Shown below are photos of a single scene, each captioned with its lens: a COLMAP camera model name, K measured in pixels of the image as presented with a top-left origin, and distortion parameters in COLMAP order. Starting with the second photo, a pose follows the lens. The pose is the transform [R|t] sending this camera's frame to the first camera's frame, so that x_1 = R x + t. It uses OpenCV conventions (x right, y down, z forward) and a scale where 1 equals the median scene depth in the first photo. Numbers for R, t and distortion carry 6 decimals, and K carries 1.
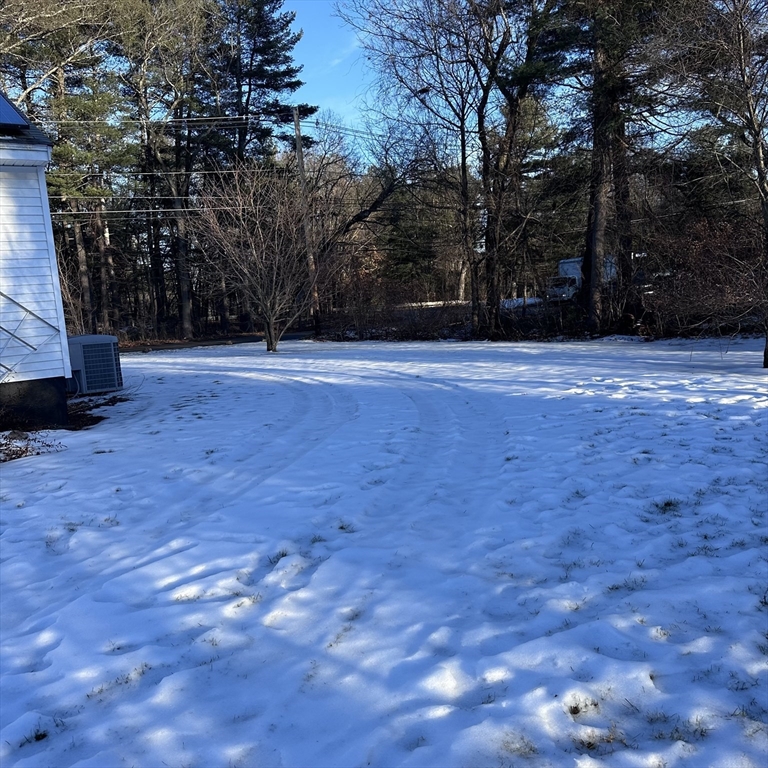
lens RADIAL K [[729.7, 0, 384.1], [0, 729.7, 383.3], [0, 0, 1]] dist [0.003571, 0.000000]
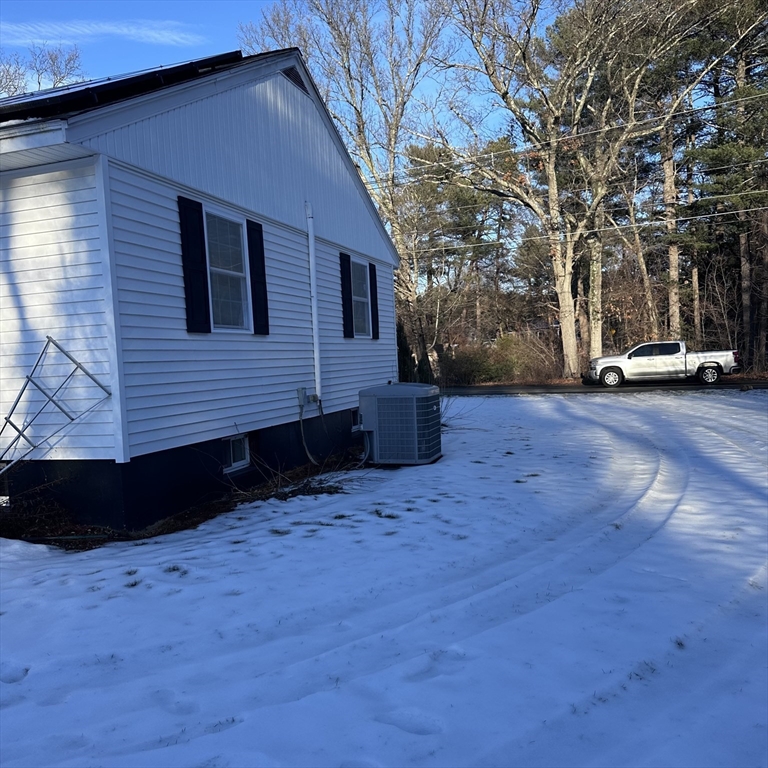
lens RADIAL K [[729.7, 0, 384.1], [0, 729.7, 387.3], [0, 0, 1]] dist [0.003571, 0.000000]
pose [[0.592730, 0.073773, -0.802015, 0.255434], [-0.087245, 0.995818, 0.027121, -0.120565], [0.800662, 0.053896, 0.596687, 0.816869]]
